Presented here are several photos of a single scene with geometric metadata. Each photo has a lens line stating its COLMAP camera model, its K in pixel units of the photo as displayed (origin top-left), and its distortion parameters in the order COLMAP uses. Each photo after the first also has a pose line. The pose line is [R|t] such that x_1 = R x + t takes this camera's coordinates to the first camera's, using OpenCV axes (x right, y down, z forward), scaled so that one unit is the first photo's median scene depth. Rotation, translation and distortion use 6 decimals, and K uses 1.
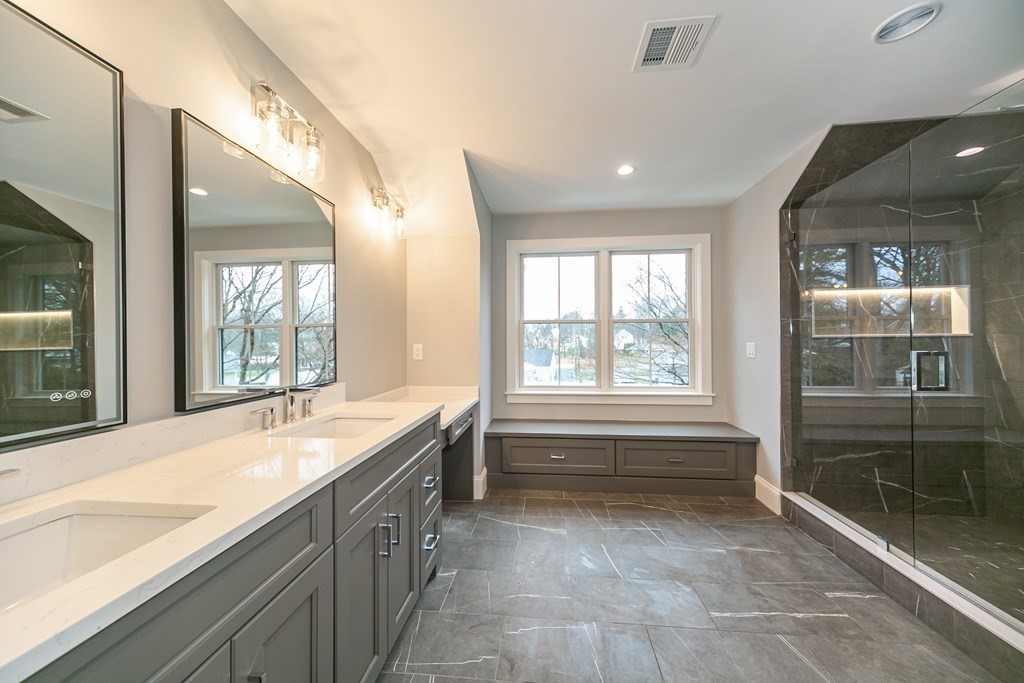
lens RADIAL K [[360.1, 0, 512.0], [0, 360.1, 341.5], [0, 0, 1]] dist [0.000276, 0.000017]
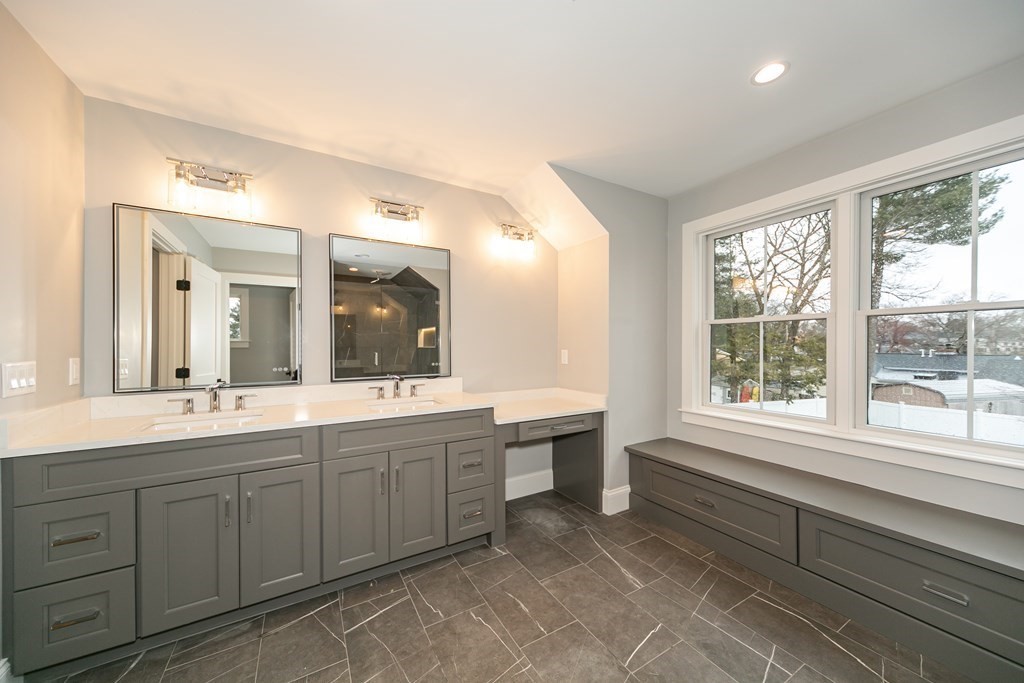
lens RADIAL K [[352.8, 0, 510.5], [0, 352.8, 347.7], [0, 0, 1]] dist [0.000120, 0.000024]
pose [[0.589954, 0.014593, -0.807305, 0.550700], [-0.004040, 0.999878, 0.015121, -0.014438], [0.807427, -0.005659, 0.589940, 0.274671]]
